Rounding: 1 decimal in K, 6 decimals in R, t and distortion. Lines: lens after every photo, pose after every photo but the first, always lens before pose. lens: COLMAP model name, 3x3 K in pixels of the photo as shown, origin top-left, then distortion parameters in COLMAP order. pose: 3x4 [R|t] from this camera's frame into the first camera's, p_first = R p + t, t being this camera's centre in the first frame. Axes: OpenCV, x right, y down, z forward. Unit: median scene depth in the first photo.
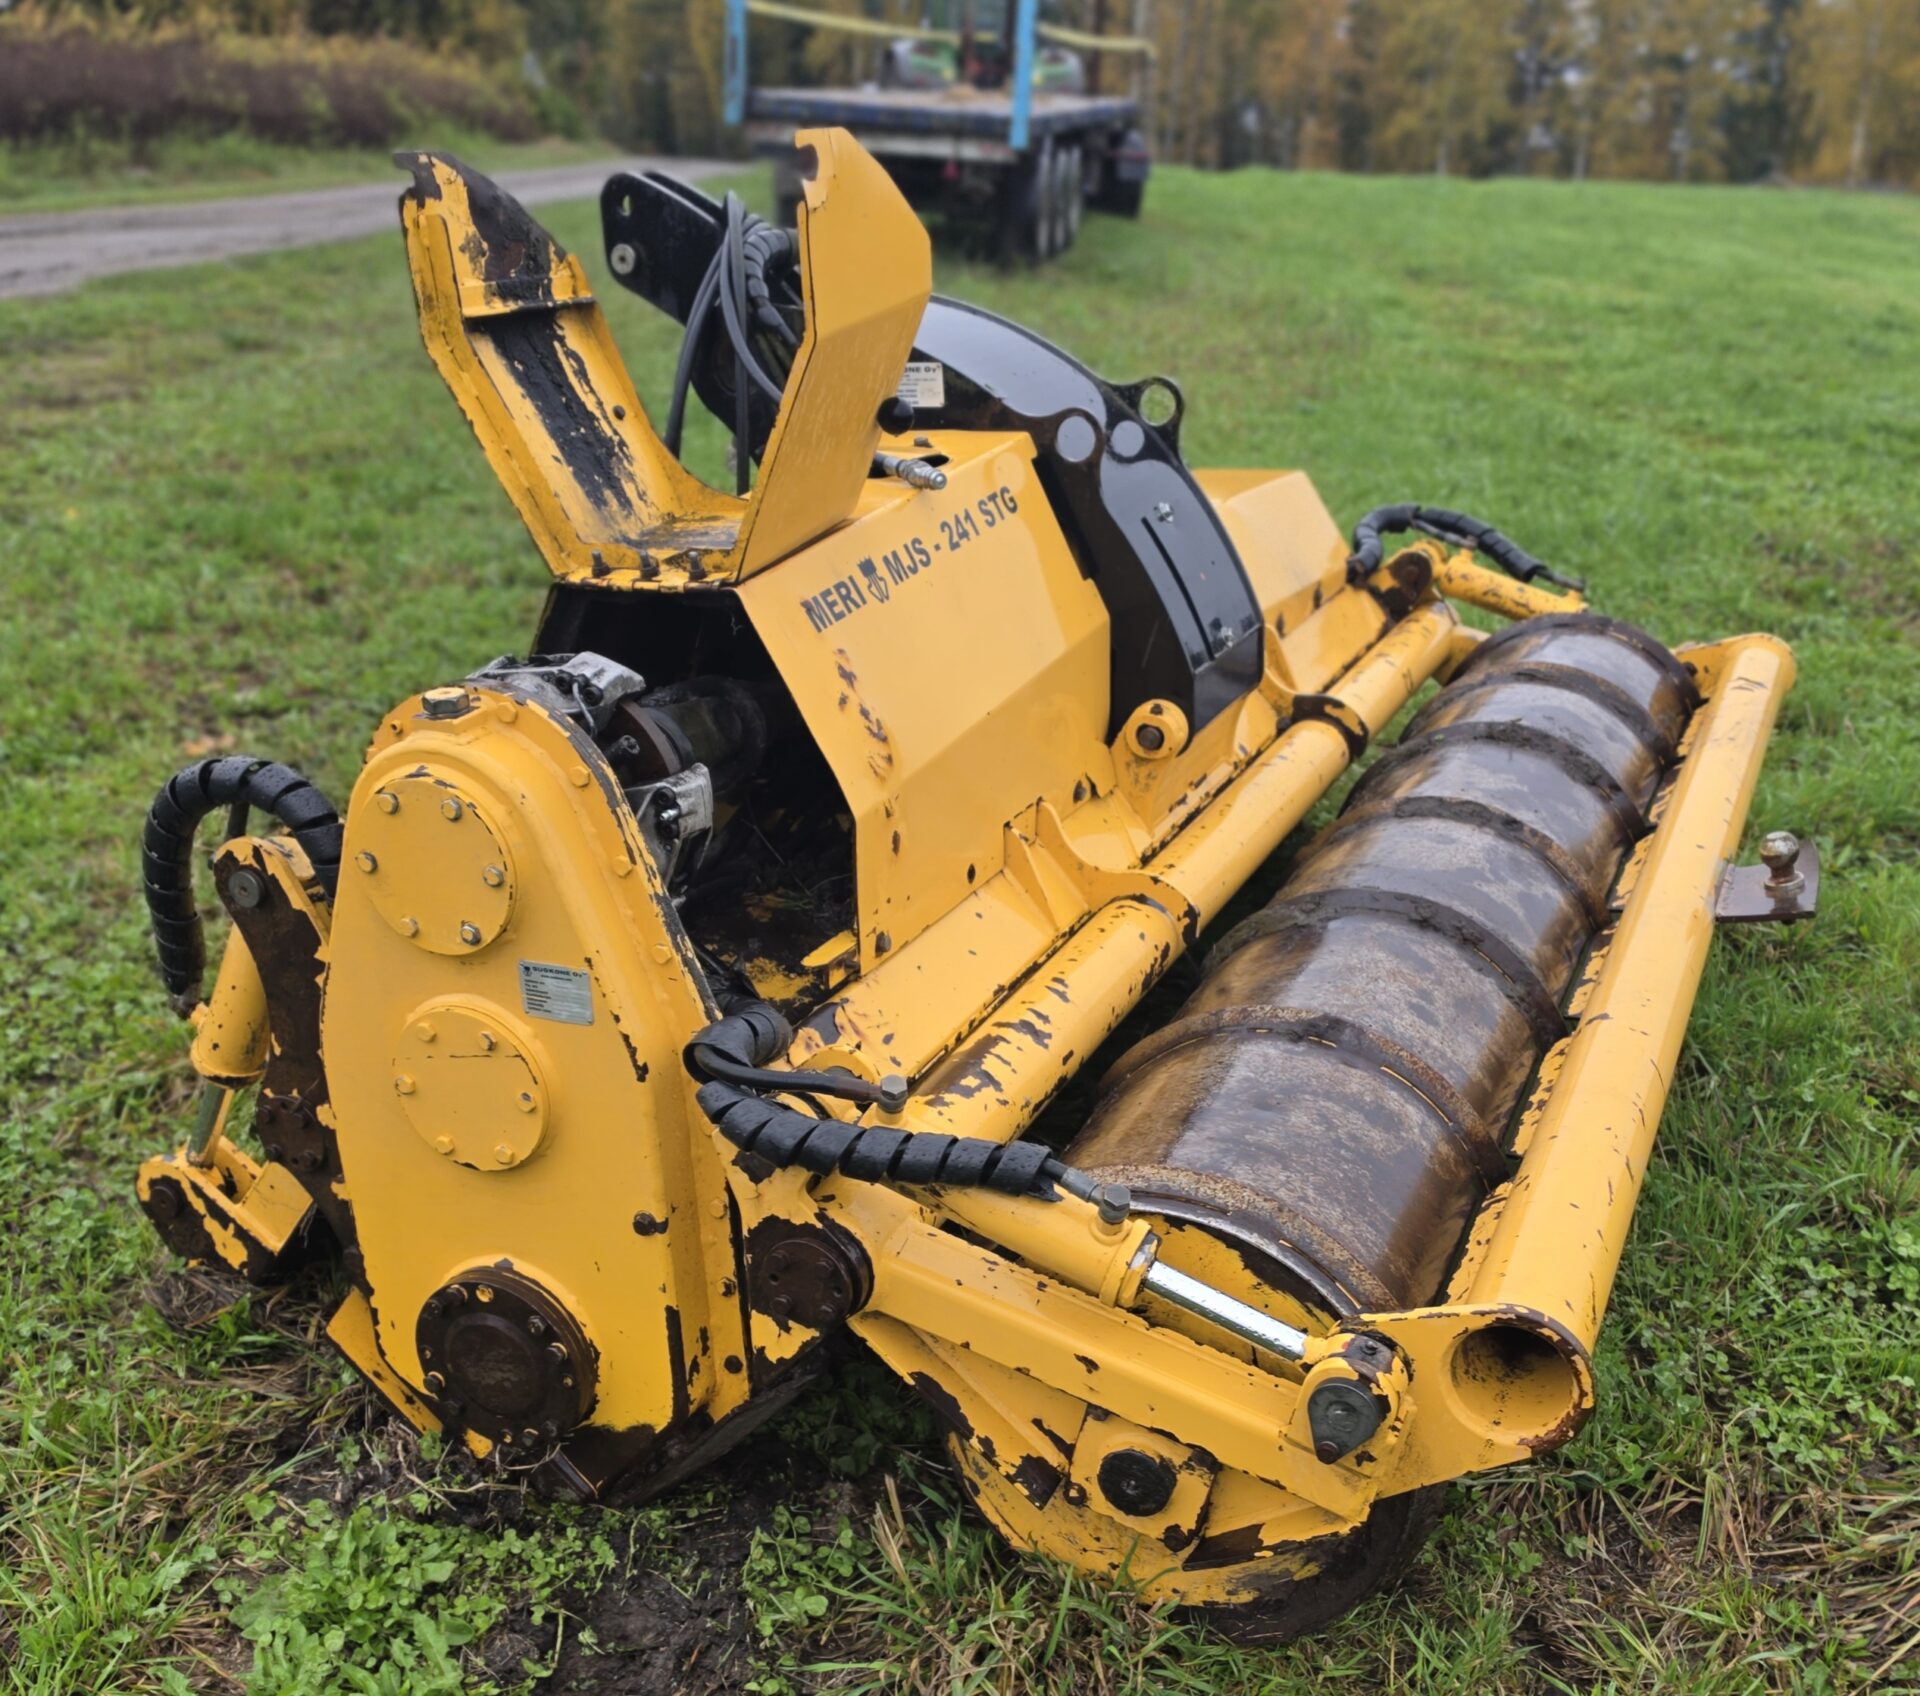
lens RADIAL K [[2173.1, 0, 1007.0], [0, 2173.1, 990.6], [0, 0, 1]] dist [0.128029, -0.263172]
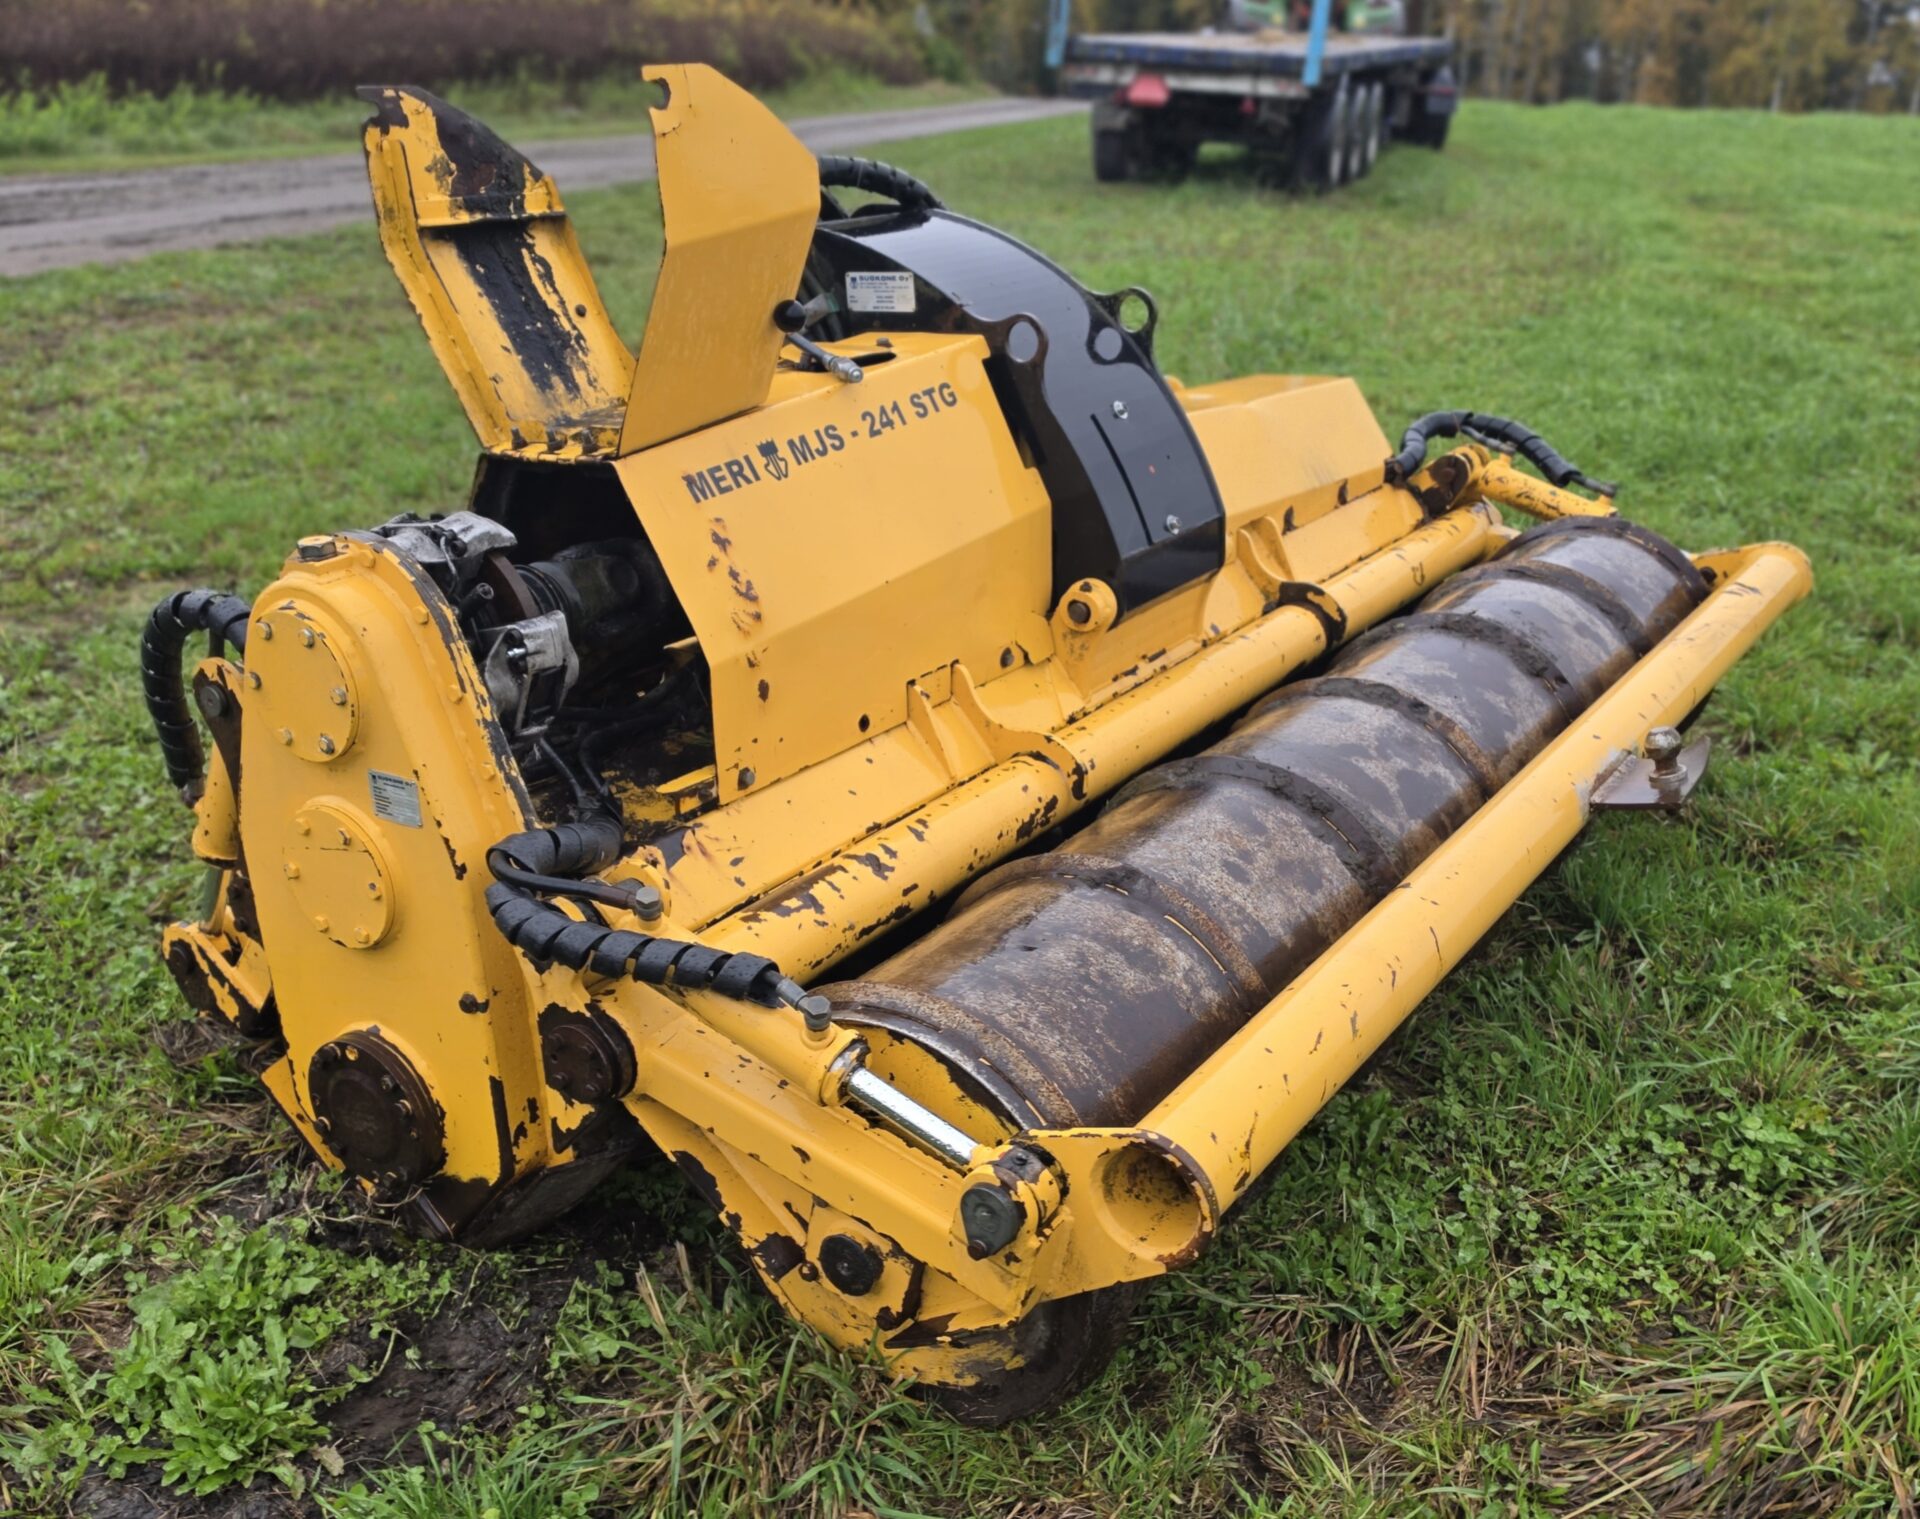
lens RADIAL K [[1970.2, 0, 963.4], [0, 1970.2, 826.3], [0, 0, 1]] dist [0.121570, -0.243045]
pose [[0.981960, 0.060823, -0.179039, 0.239708], [-0.062756, 0.998016, -0.005144, 0.001692], [0.178371, 0.016287, 0.983828, 0.005745]]
